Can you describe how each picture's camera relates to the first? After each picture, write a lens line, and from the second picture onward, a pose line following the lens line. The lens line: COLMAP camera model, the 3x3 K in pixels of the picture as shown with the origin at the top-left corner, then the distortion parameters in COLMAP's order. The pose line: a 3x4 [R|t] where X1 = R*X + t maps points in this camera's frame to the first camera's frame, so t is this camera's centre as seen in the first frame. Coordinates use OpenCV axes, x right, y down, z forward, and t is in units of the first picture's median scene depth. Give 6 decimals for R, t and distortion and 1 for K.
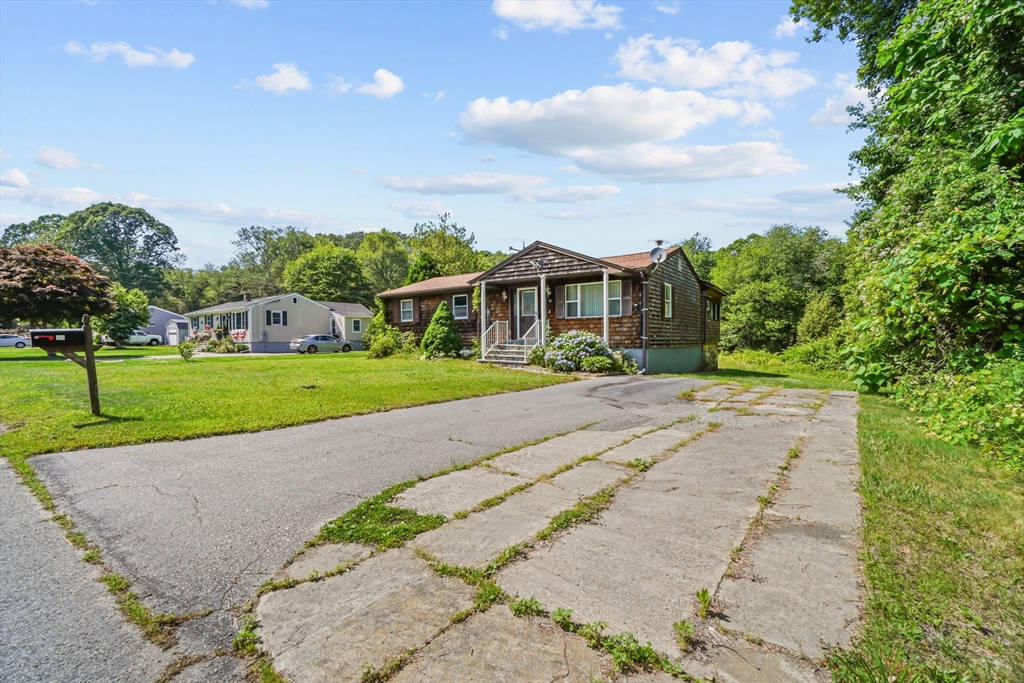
lens RADIAL K [[454.4, 0, 511.9], [0, 454.4, 343.8], [0, 0, 1]] dist [-0.039892, 0.002514]
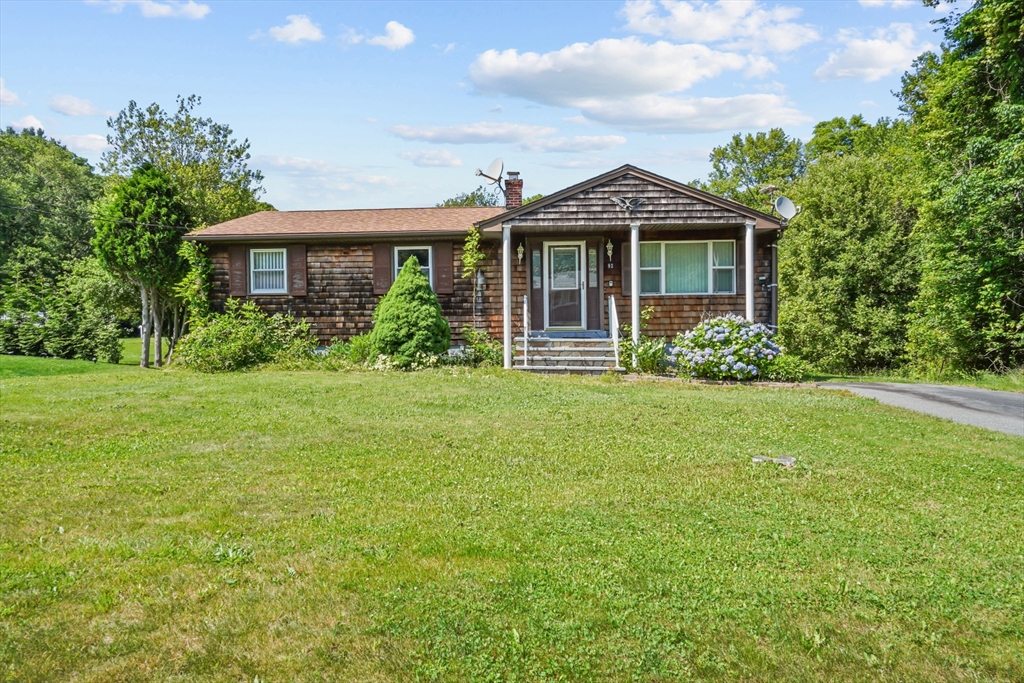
lens RADIAL K [[615.5, 0, 512.1], [0, 615.5, 336.4], [0, 0, 1]] dist [0.027481, 0.000339]
pose [[0.836034, -0.008659, 0.548610, -0.478785], [0.007624, 0.999962, 0.004166, -0.004444], [-0.548625, 0.000700, 0.836068, 0.375294]]
